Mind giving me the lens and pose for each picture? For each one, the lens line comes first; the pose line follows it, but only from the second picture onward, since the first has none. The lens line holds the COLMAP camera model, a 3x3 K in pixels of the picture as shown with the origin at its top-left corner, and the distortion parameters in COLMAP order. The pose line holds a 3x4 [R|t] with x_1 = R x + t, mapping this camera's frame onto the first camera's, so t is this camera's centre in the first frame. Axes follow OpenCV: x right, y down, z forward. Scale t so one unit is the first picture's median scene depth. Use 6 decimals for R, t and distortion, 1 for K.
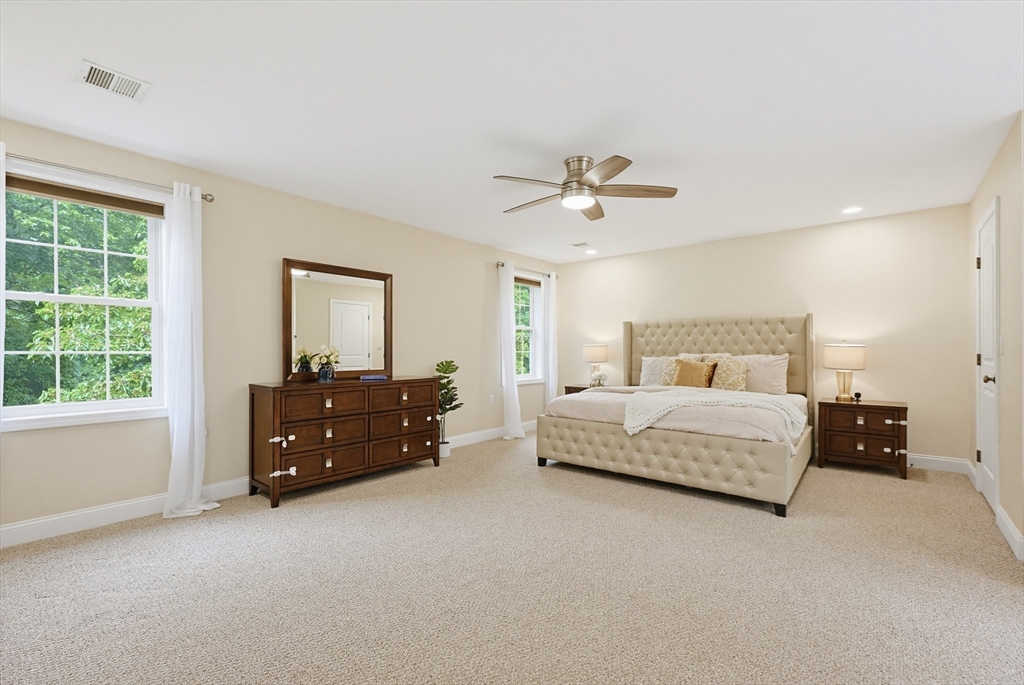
lens RADIAL K [[449.3, 0, 512.6], [0, 449.3, 350.1], [0, 0, 1]] dist [0.011868, -0.000104]
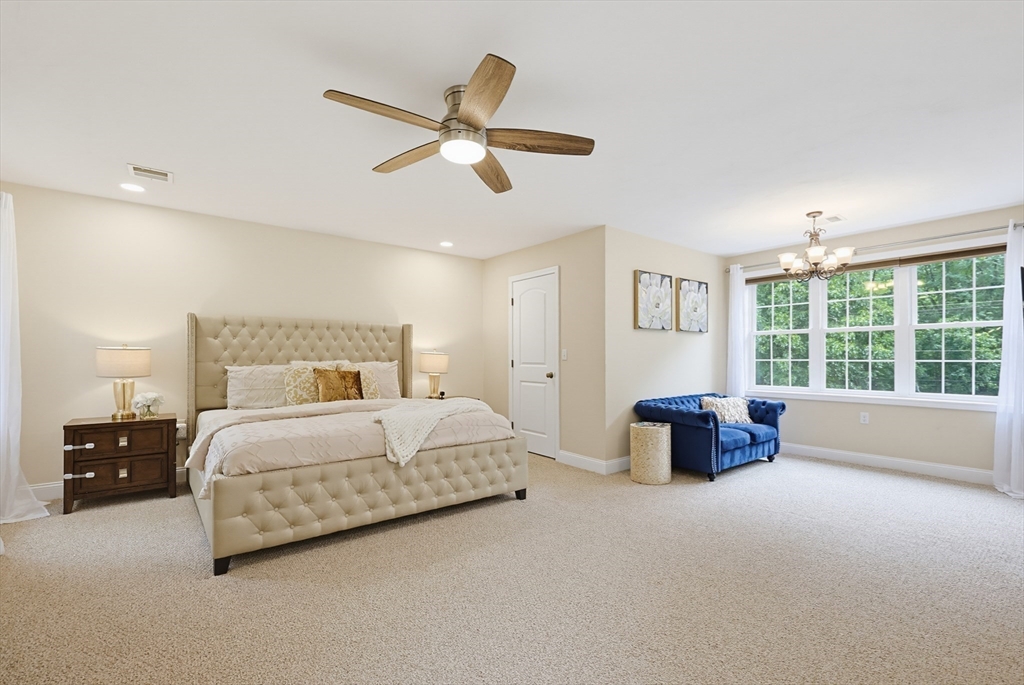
lens RADIAL K [[449.3, 0, 514.9], [0, 449.3, 348.0], [0, 0, 1]] dist [0.011868, -0.000104]
pose [[0.210027, 0.019360, 0.977504, -0.351058], [-0.007023, 0.999808, -0.018293, -0.003957], [-0.977670, -0.003023, 0.210122, 0.478257]]
